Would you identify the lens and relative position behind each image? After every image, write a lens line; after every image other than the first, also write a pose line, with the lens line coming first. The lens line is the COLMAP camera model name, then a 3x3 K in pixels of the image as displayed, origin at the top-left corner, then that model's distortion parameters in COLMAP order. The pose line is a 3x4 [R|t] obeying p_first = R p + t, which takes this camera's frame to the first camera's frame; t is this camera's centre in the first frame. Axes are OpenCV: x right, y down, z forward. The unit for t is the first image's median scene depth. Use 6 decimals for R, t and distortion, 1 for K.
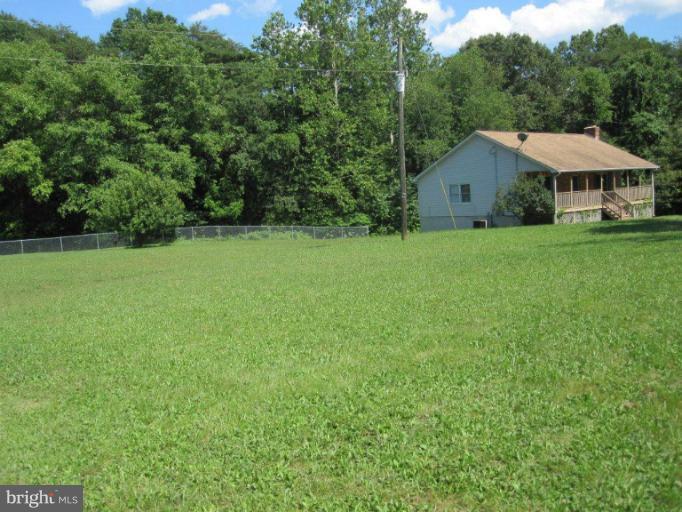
lens RADIAL K [[664.7, 0, 339.1], [0, 664.7, 253.8], [0, 0, 1]] dist [-0.077060, 0.032713]
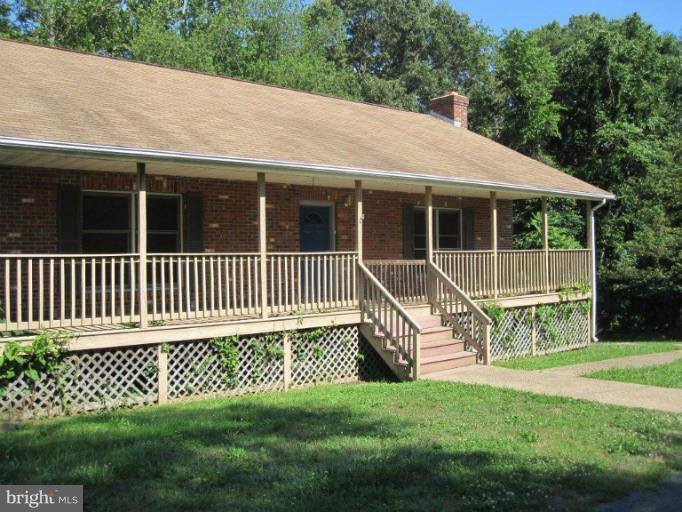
lens RADIAL K [[664.7, 0, 339.1], [0, 664.7, 253.8], [0, 0, 1]] dist [-0.077060, 0.032713]
pose [[0.998638, 0.046530, -0.023592, 0.335571], [-0.048461, 0.994830, -0.089241, -0.061832], [0.019318, 0.090263, 0.995731, 0.619171]]
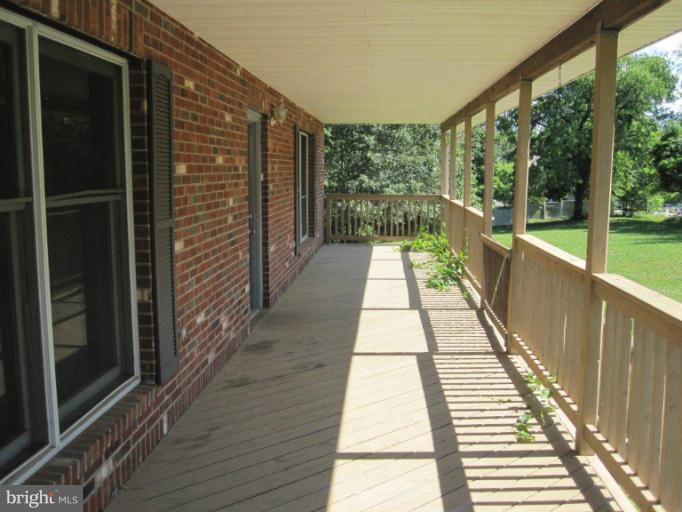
lens RADIAL K [[664.7, 0, 339.1], [0, 664.7, 253.8], [0, 0, 1]] dist [-0.077060, 0.032713]
pose [[0.710232, -0.029823, 0.703336, 0.241502], [0.020512, 0.999555, 0.021670, -0.082560], [-0.703669, -0.000964, 0.710528, 0.787303]]
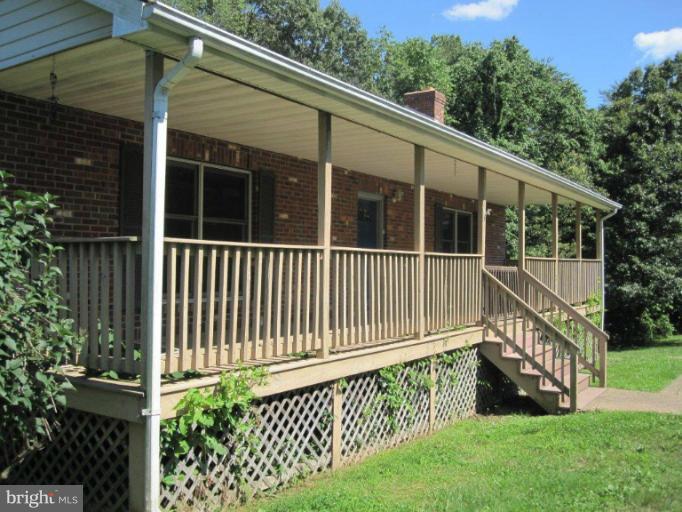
lens RADIAL K [[664.7, 0, 339.1], [0, 664.7, 253.8], [0, 0, 1]] dist [-0.077060, 0.032713]
pose [[0.961677, 0.070965, 0.264843, 0.250996], [-0.040181, 0.991973, -0.119896, -0.059674], [-0.271226, 0.104660, 0.956809, 0.678628]]
